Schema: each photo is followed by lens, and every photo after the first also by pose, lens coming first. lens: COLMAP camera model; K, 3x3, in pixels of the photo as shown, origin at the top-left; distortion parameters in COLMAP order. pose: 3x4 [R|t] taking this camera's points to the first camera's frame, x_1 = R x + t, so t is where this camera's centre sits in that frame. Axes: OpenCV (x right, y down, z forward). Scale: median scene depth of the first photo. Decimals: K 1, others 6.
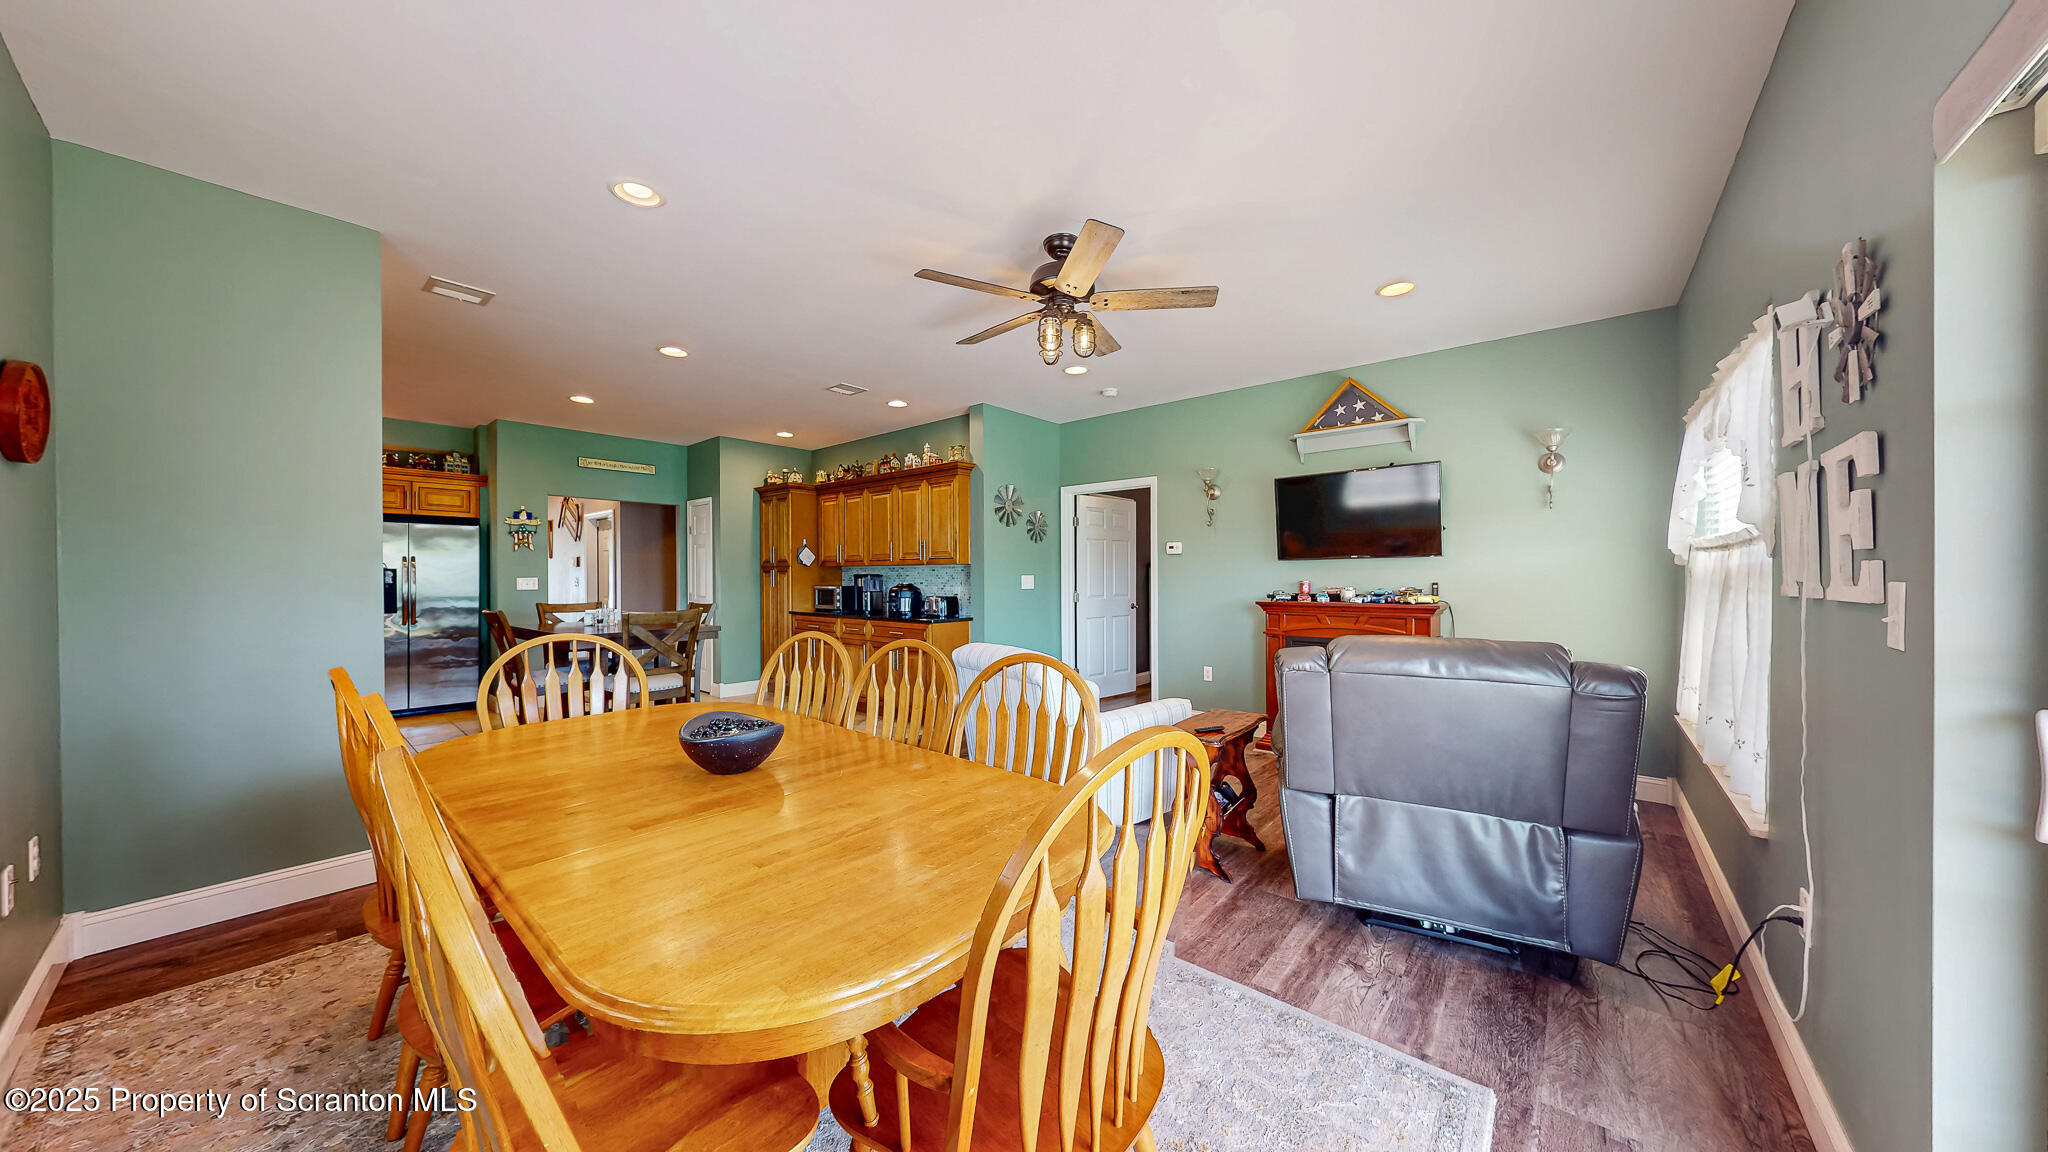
lens RADIAL K [[644.3, 0, 1024.0], [0, 644.3, 576.0], [0, 0, 1]] dist [0.000794, -0.000010]
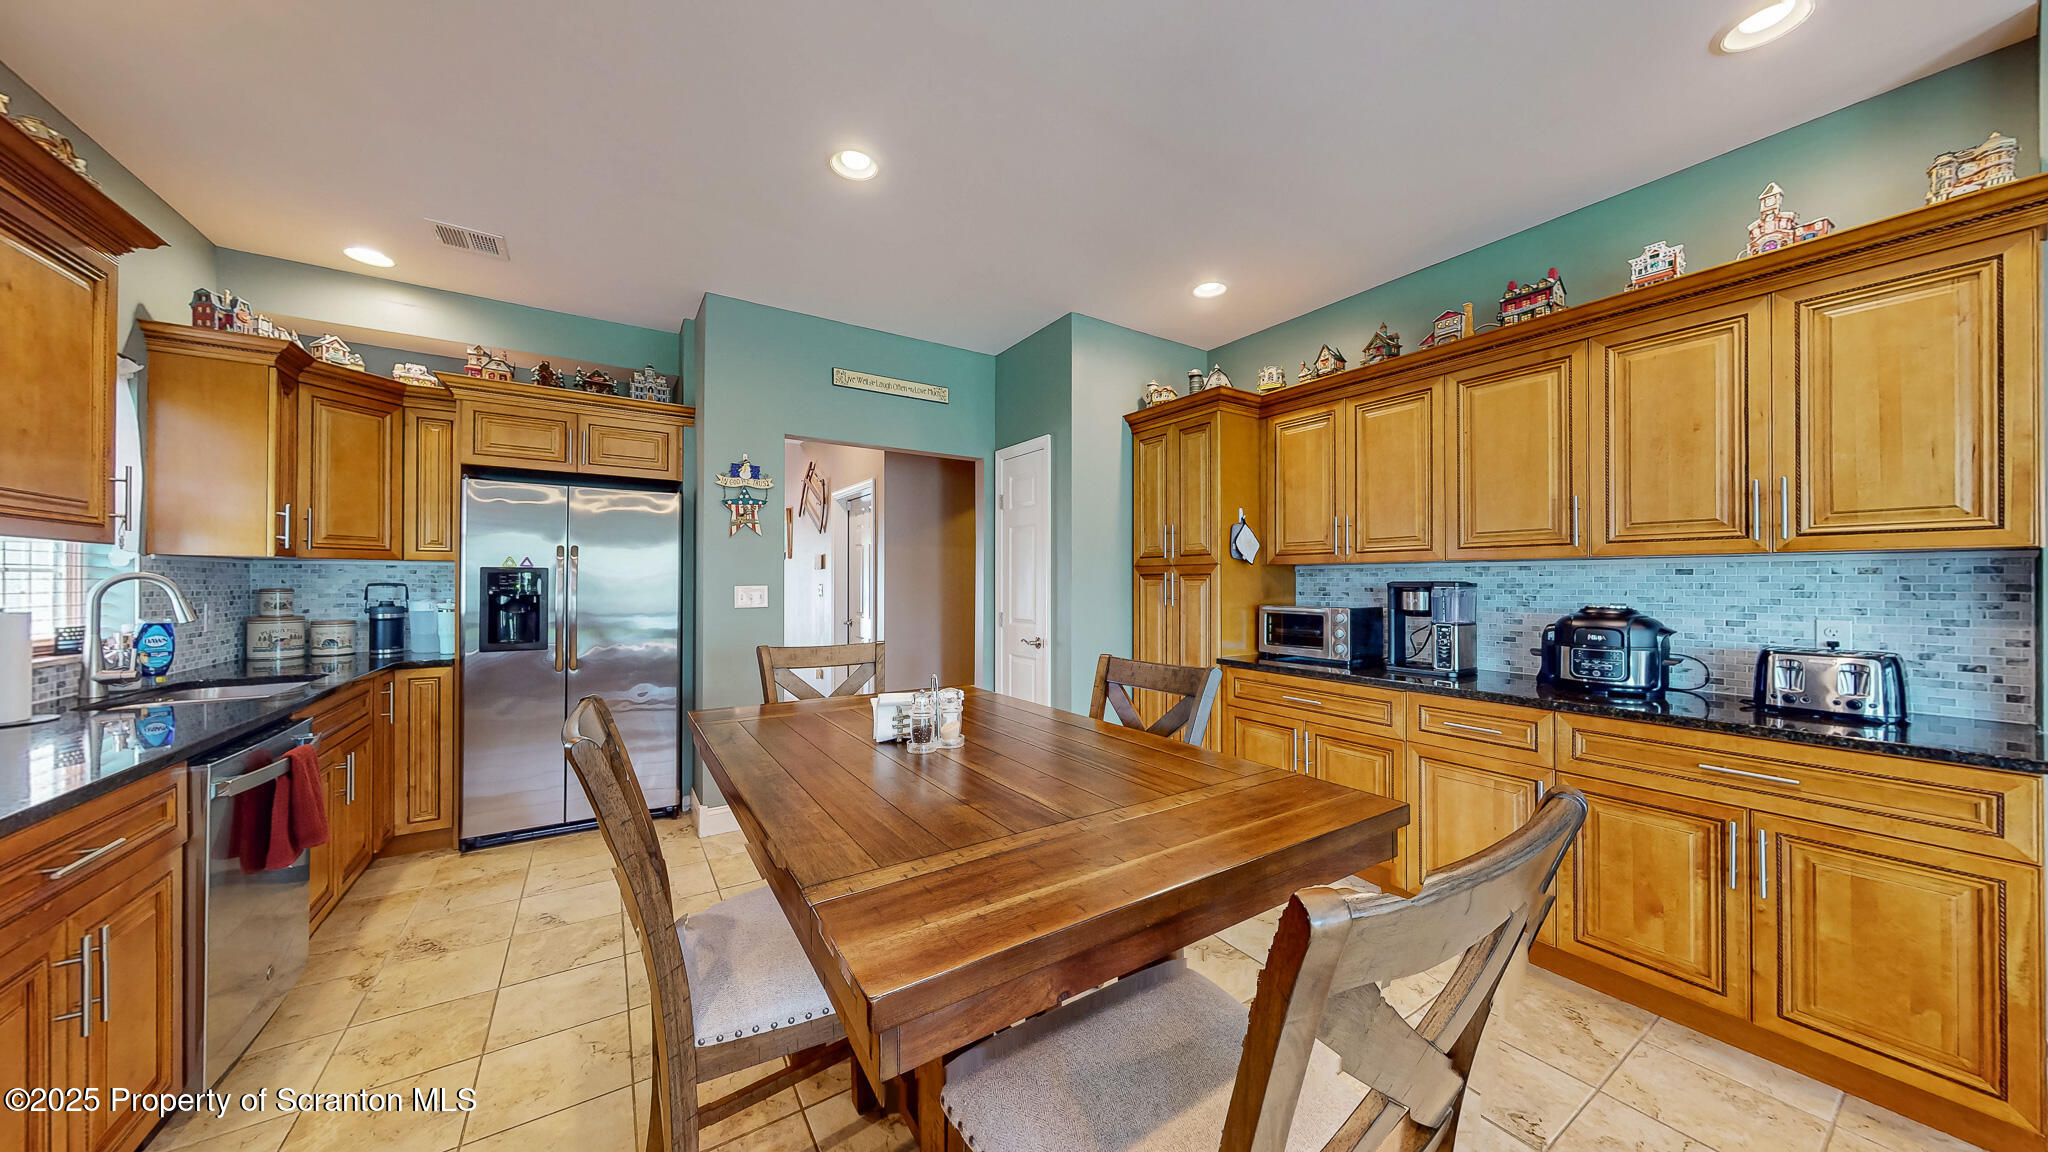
lens RADIAL K [[644.3, 0, 1024.0], [0, 644.3, 576.0], [0, 0, 1]] dist [0.000794, -0.000010]
pose [[0.959233, 0.001380, -0.282613, -0.370760], [-0.004372, 0.999941, -0.009957, -0.000970], [0.282583, 0.010787, 0.959182, 0.508669]]
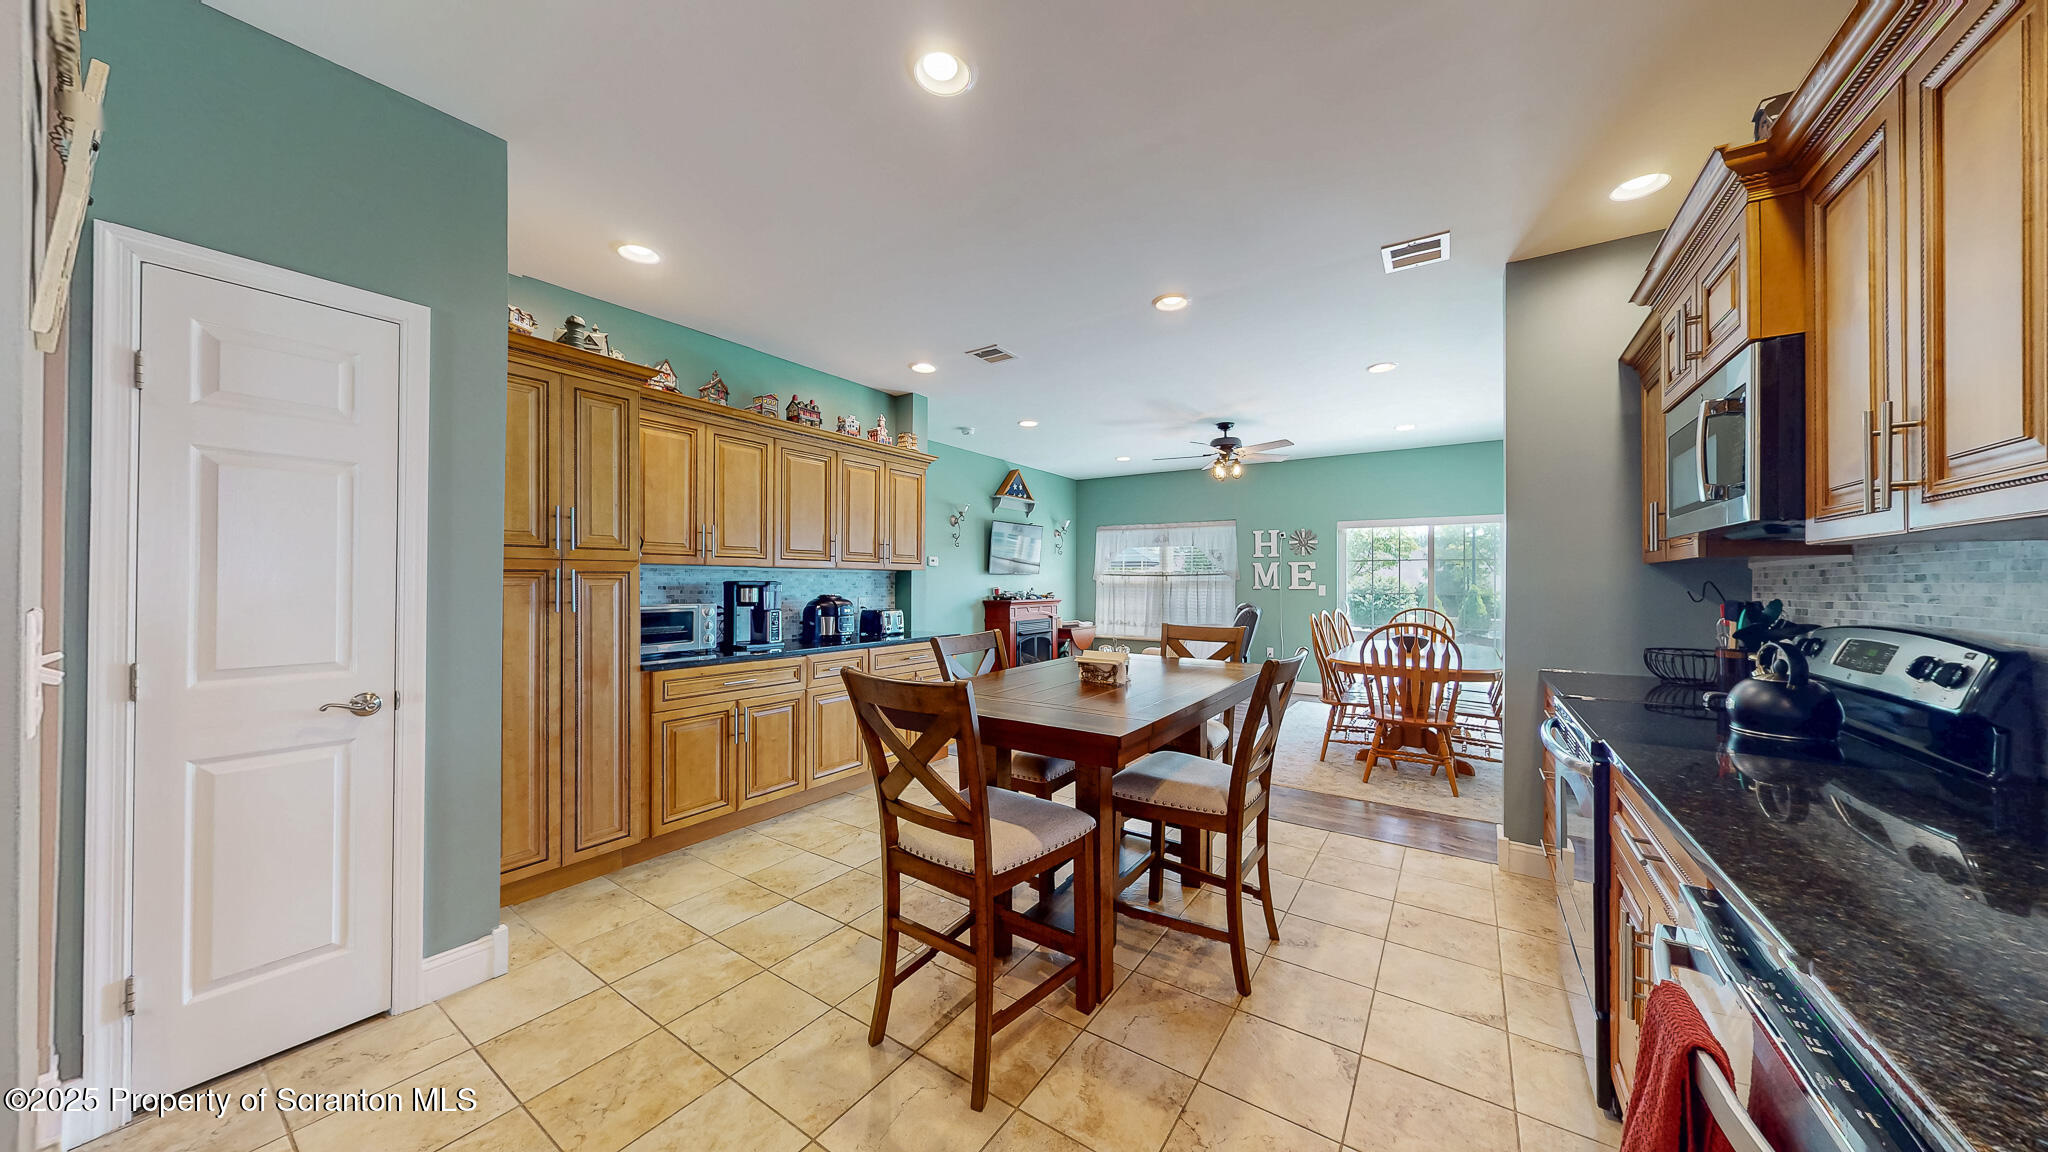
lens RADIAL K [[644.3, 0, 1024.0], [0, 644.3, 576.0], [0, 0, 1]] dist [0.000794, -0.000010]
pose [[-0.114188, 0.011113, 0.993397, -0.834205], [-0.000518, 0.999937, -0.011246, -0.000853], [-0.993459, -0.001799, -0.114175, 0.806456]]
